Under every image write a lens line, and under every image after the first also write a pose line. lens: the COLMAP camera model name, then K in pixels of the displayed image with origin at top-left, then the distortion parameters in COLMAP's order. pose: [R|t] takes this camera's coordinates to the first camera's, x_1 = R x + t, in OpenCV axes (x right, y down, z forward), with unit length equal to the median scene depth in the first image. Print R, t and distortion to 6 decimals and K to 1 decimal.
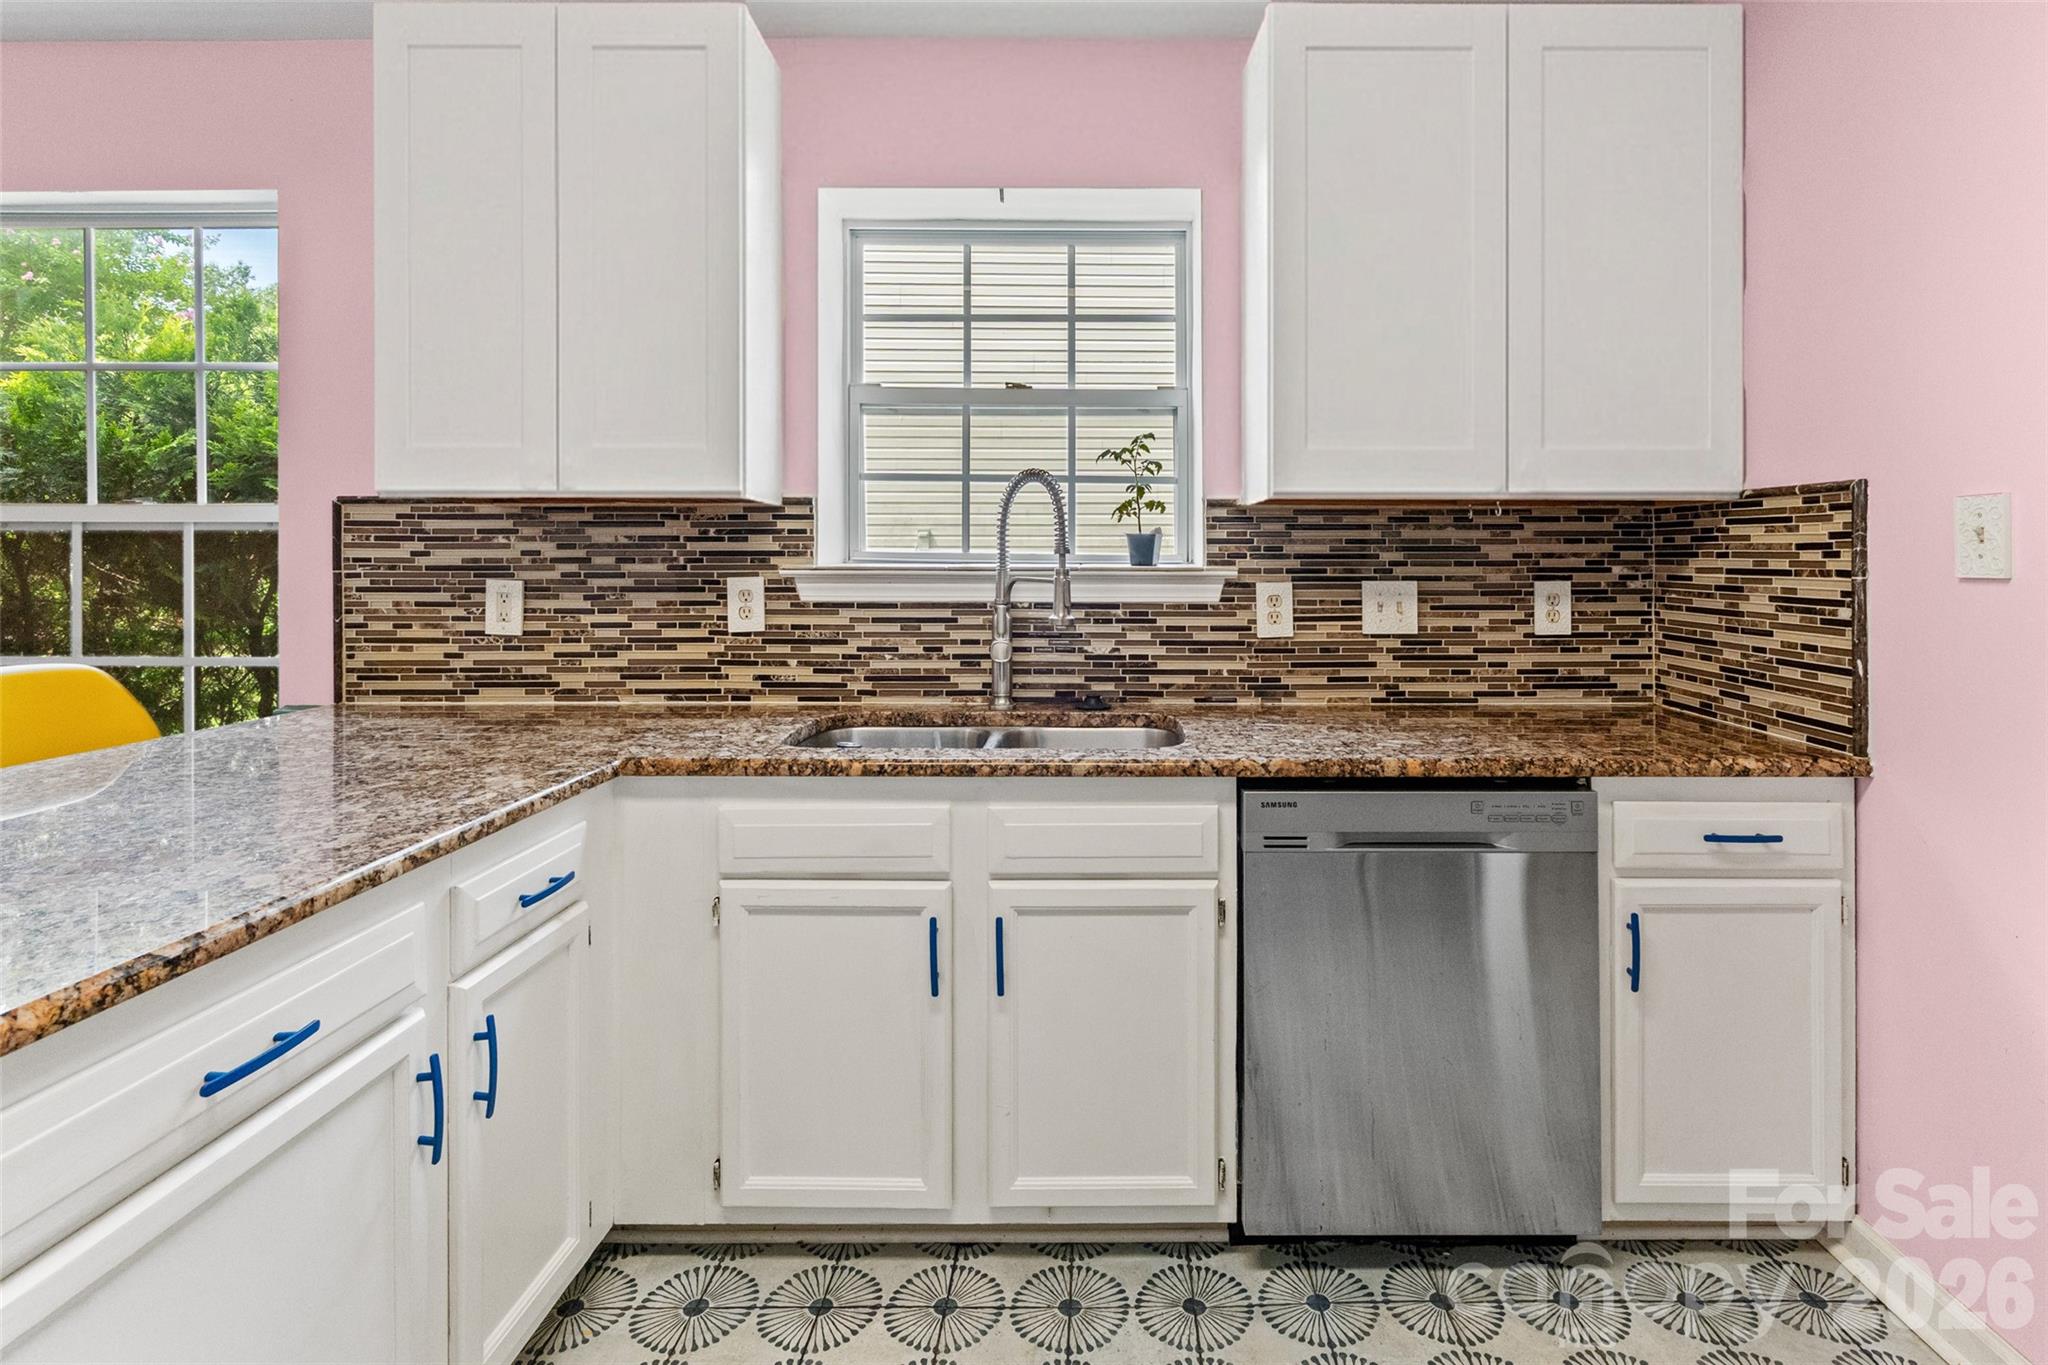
lens RADIAL K [[1007.0, 0, 1029.5], [0, 1007.0, 555.8], [0, 0, 1]] dist [-0.004444, -0.000029]
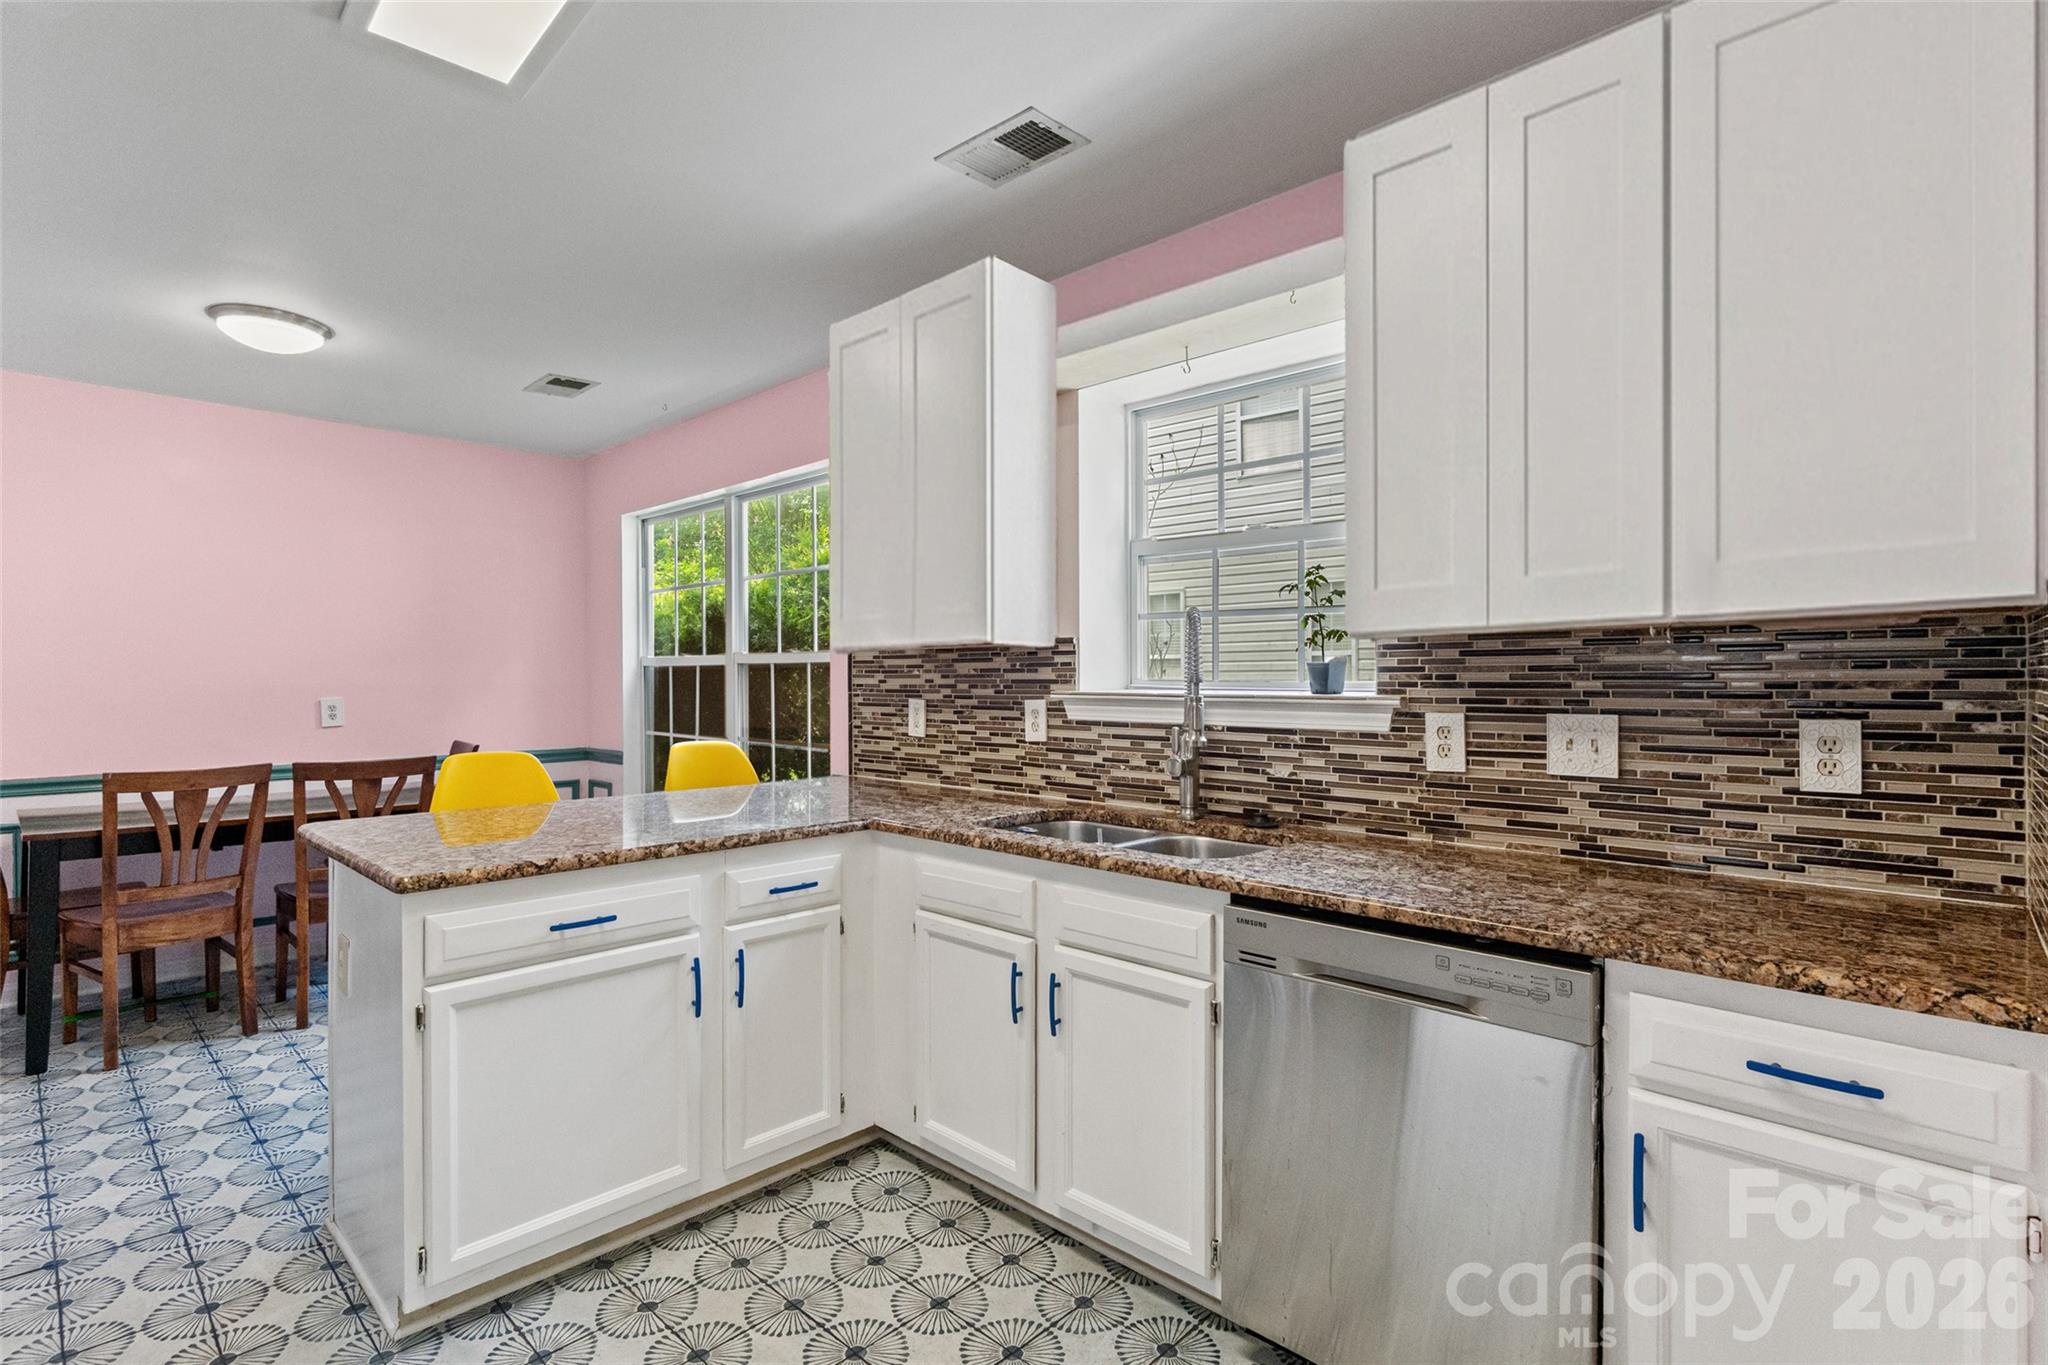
lens RADIAL K [[981.5, 0, 1024.0], [0, 981.5, 682.5], [0, 0, 1]] dist [-0.003744, -0.000481]
pose [[0.716973, 0.001246, -0.697100, 0.596333], [0.003046, 0.999983, 0.004921, -0.007433], [0.697094, -0.005651, 0.716957, 0.074014]]
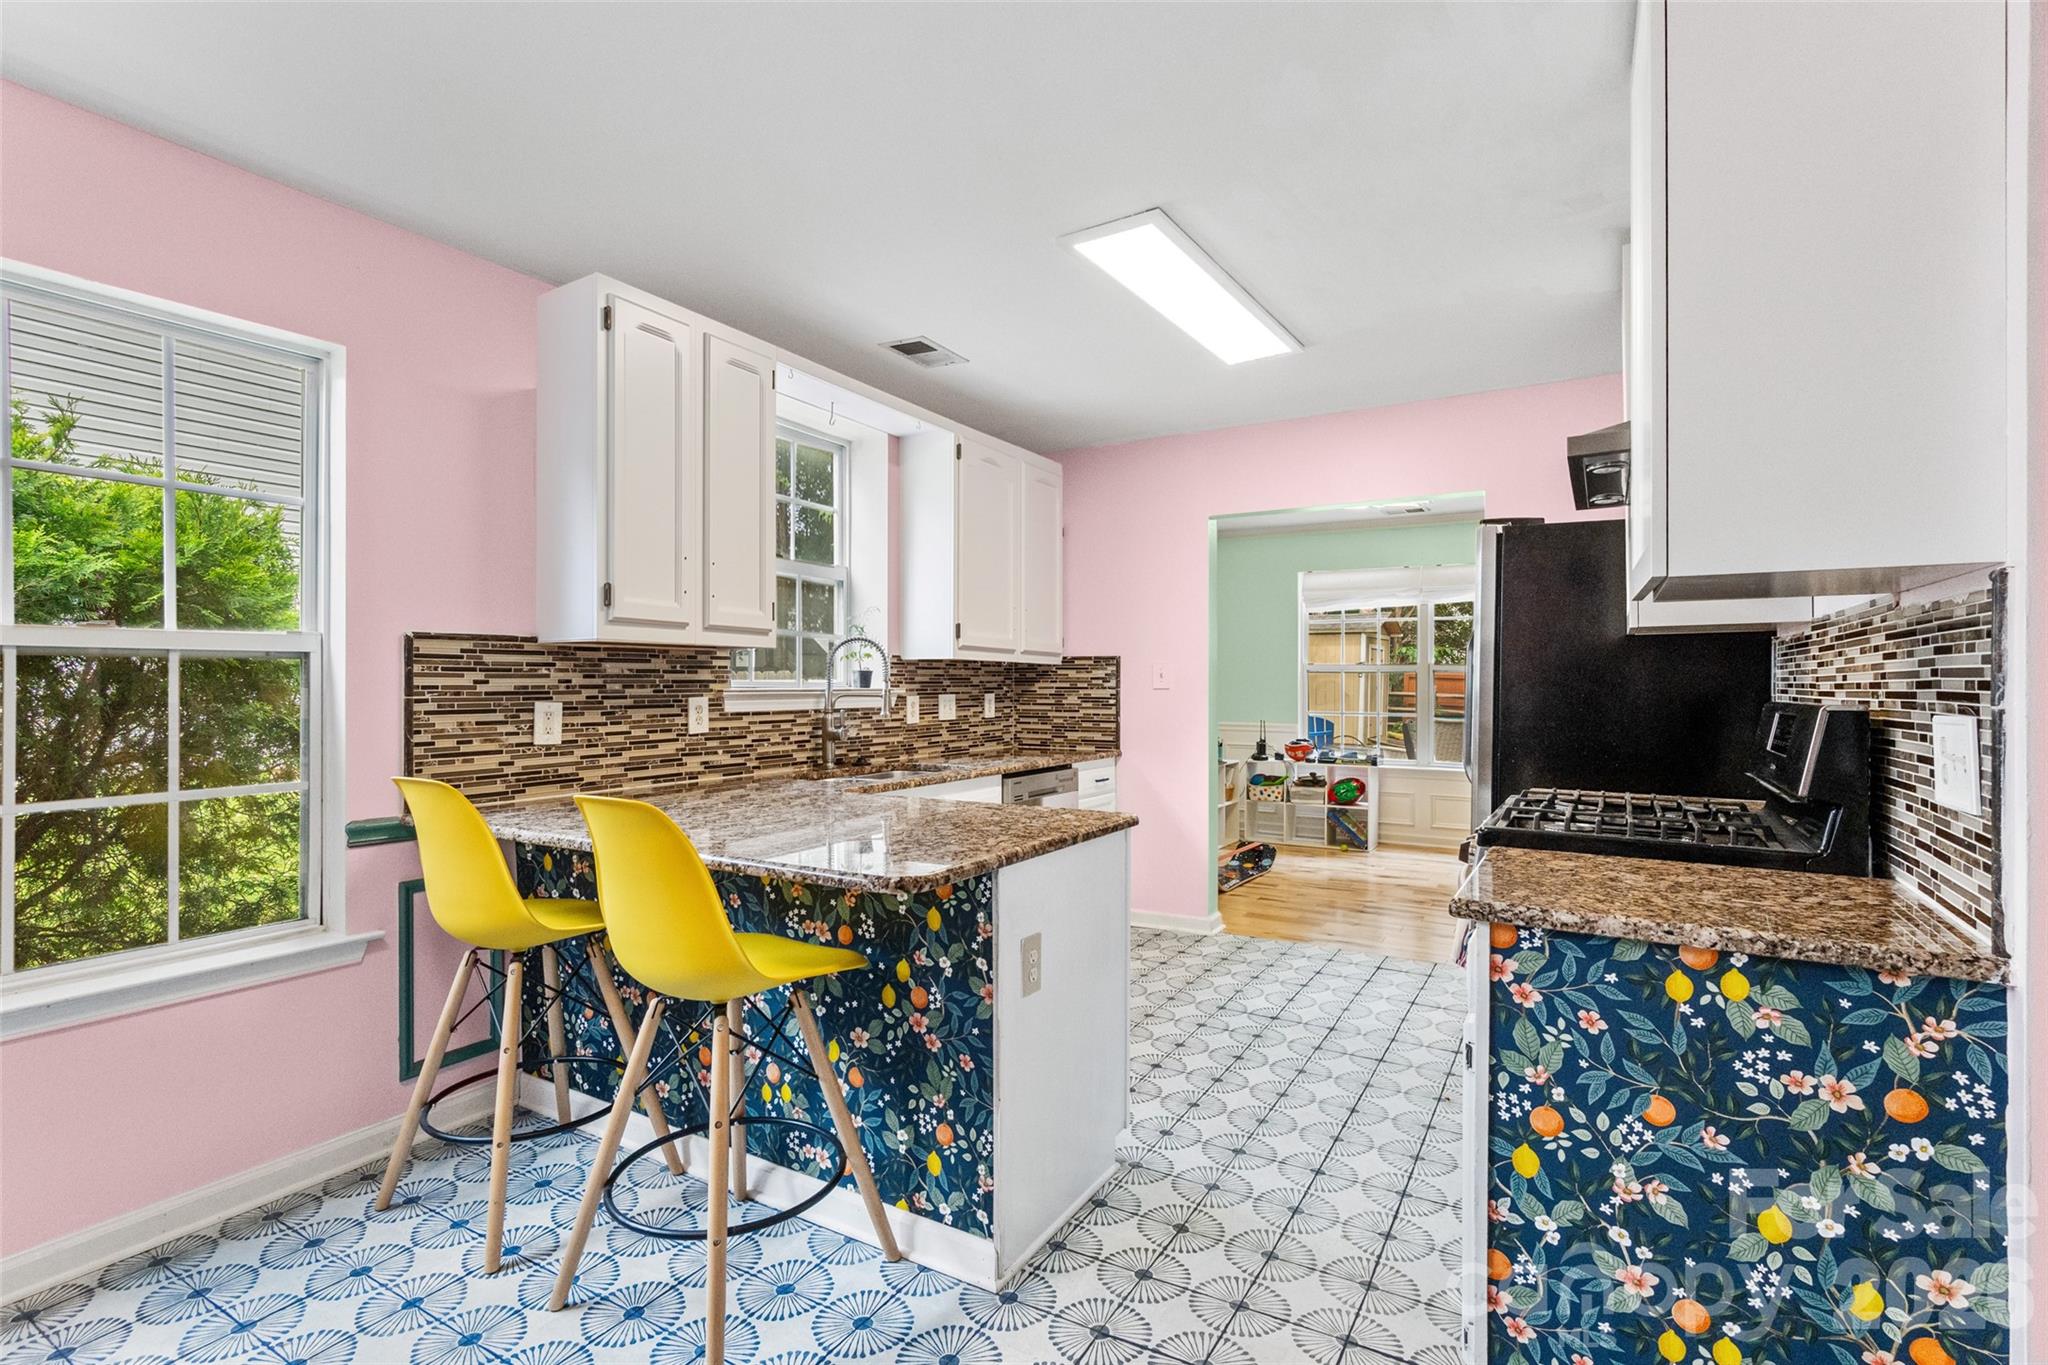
lens RADIAL K [[958.3, 0, 1018.2], [0, 958.3, 673.0], [0, 0, 1]] dist [-0.001494, 0.000250]
pose [[0.520845, 0.006590, 0.853626, -1.257819], [0.002847, 0.999951, -0.009457, -0.000058], [-0.853647, 0.007356, 0.520800, -0.161245]]
